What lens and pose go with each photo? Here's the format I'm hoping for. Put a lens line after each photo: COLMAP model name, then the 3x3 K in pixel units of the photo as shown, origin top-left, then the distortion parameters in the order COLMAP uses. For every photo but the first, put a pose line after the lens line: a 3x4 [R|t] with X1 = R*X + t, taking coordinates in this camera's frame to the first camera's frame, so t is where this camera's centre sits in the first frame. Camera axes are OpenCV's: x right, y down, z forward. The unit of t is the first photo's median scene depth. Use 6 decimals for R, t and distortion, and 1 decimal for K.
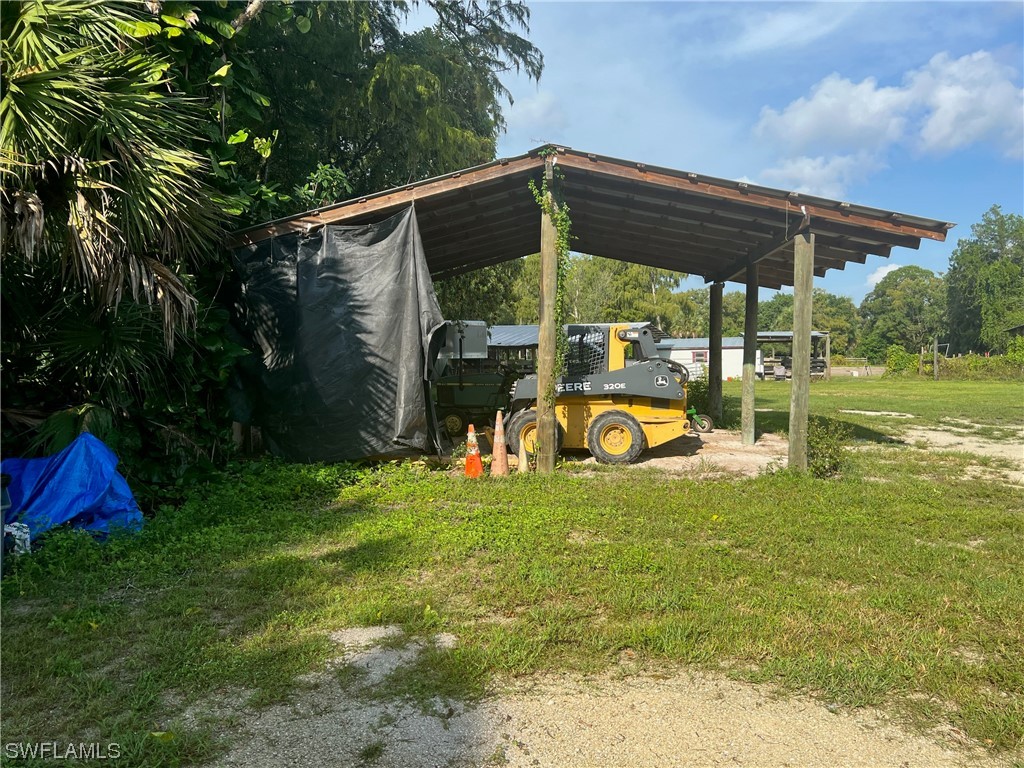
lens RADIAL K [[789.9, 0, 512.0], [0, 789.9, 384.0], [0, 0, 1]] dist [0.037910, -0.008986]
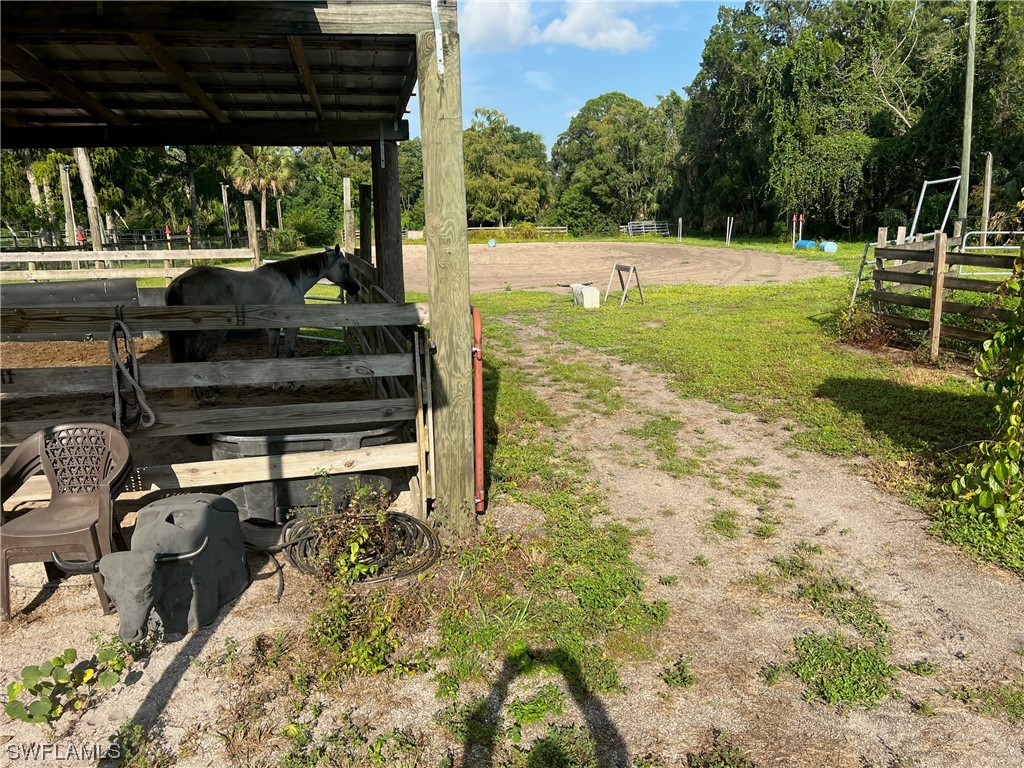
lens RADIAL K [[789.9, 0, 512.0], [0, 789.9, 384.0], [0, 0, 1]] dist [0.037910, -0.008986]
pose [[0.931060, -0.087751, 0.354158, 0.162717], [0.027990, 0.984966, 0.170467, -0.016905], [-0.363792, -0.148802, 0.919518, 0.398507]]
